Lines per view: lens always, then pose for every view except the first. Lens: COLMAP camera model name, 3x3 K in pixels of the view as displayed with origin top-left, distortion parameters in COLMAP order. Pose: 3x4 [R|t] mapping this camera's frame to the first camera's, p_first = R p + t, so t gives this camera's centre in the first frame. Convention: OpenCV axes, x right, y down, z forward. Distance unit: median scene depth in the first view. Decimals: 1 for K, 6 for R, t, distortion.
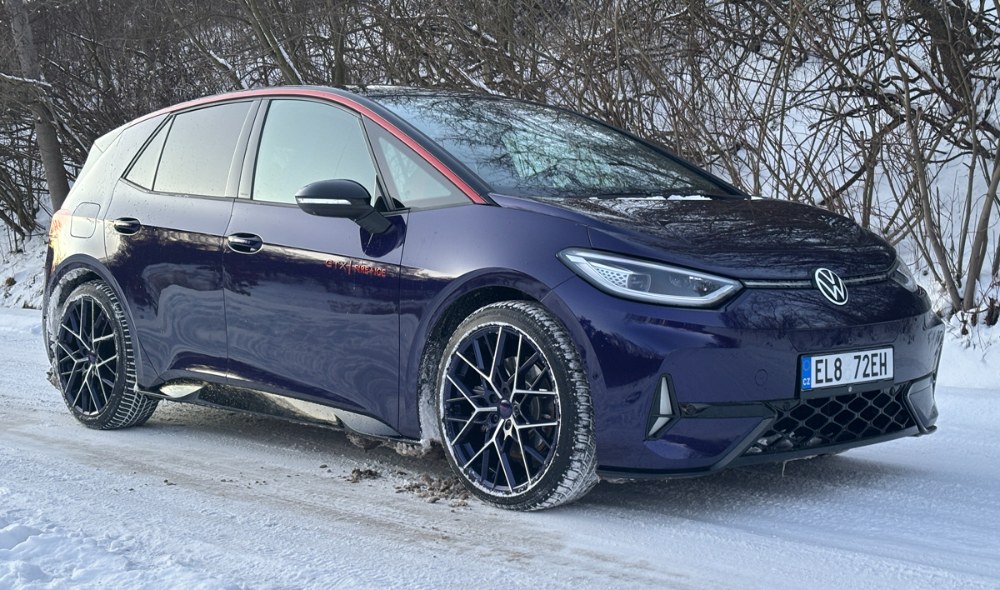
lens RADIAL K [[1504.4, 0, 500.2], [0, 1504.4, 369.0], [0, 0, 1]] dist [0.179828, 0.007483]
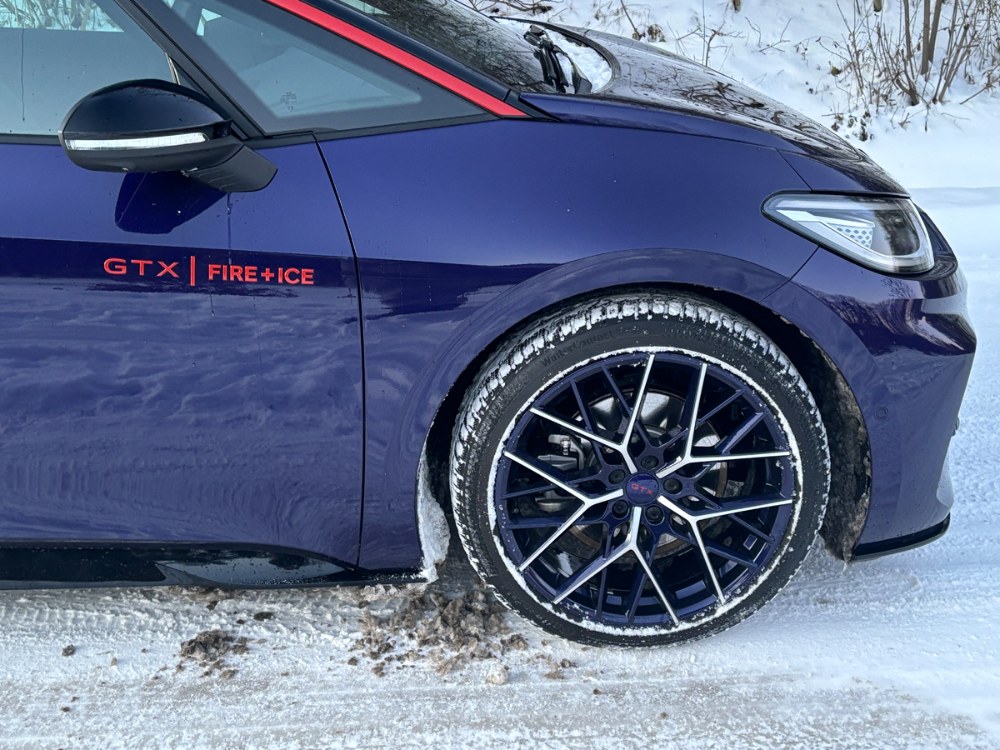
lens RADIAL K [[1339.8, 0, 494.0], [0, 1339.8, 381.1], [0, 0, 1]] dist [0.289564, -1.056937]
pose [[0.649294, -0.266565, 0.712293, -0.384618], [0.092565, 0.957300, 0.273877, -0.156920], [-0.754884, -0.111893, 0.646243, 0.723013]]
